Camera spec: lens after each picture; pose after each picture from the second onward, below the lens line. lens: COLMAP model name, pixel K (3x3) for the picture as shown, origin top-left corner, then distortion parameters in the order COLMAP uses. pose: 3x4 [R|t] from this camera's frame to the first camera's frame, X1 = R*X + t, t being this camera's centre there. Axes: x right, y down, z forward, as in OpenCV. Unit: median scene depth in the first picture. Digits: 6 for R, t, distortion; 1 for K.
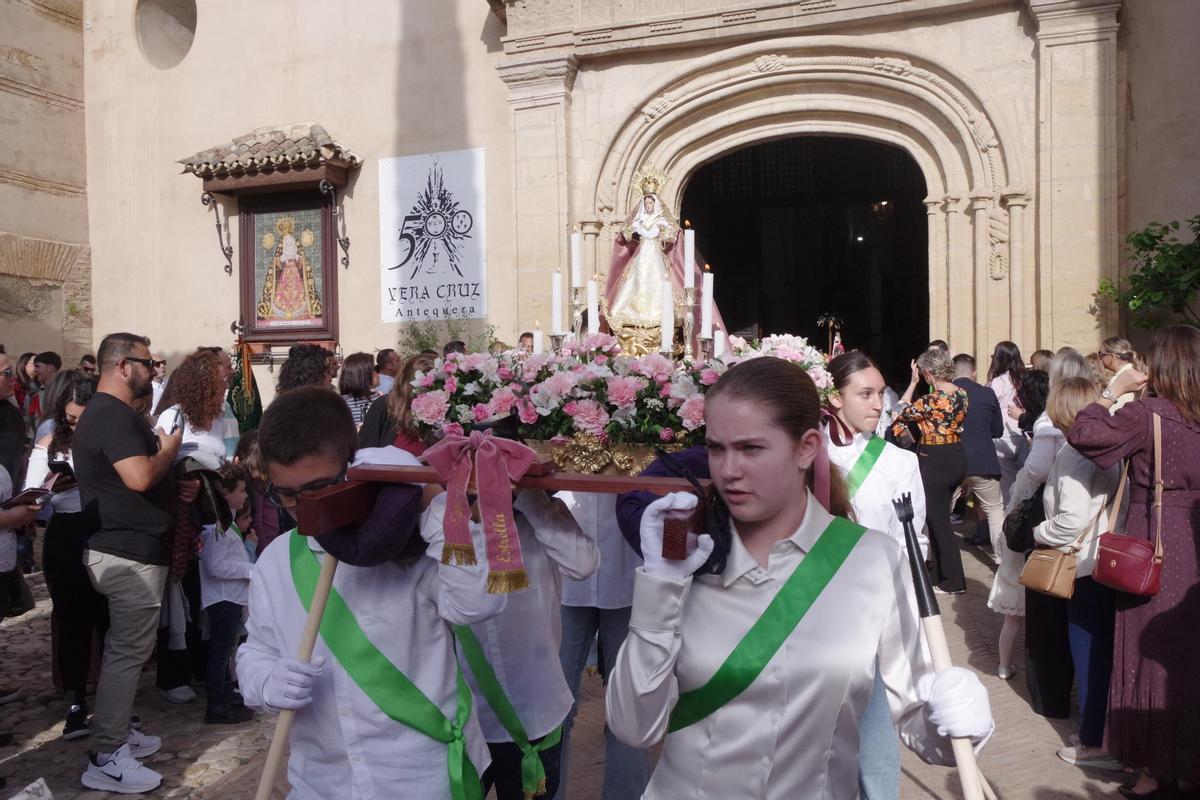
lens RADIAL K [[1072.8, 0, 605.6], [0, 1072.8, 395.3], [0, 0, 1]] dist [-0.082281, 0.102171]
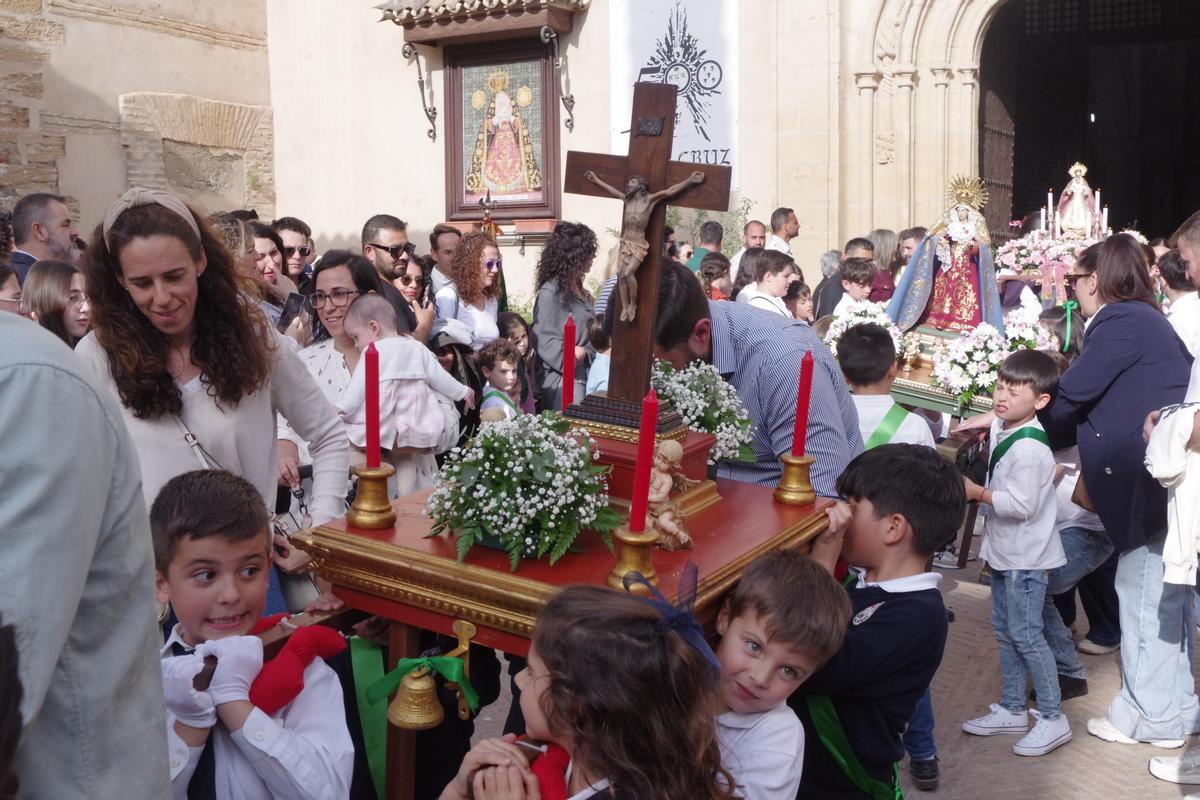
lens RADIAL K [[1442.3, 0, 600.0], [0, 1442.3, 400.0], [0, 0, 1]] dist [-0.029619, 0.099342]
pose [[0.982011, 0.020894, -0.187666, -0.002972], [-0.006707, 0.997092, 0.075913, 0.005856], [0.188707, -0.073289, 0.979295, -0.140810]]
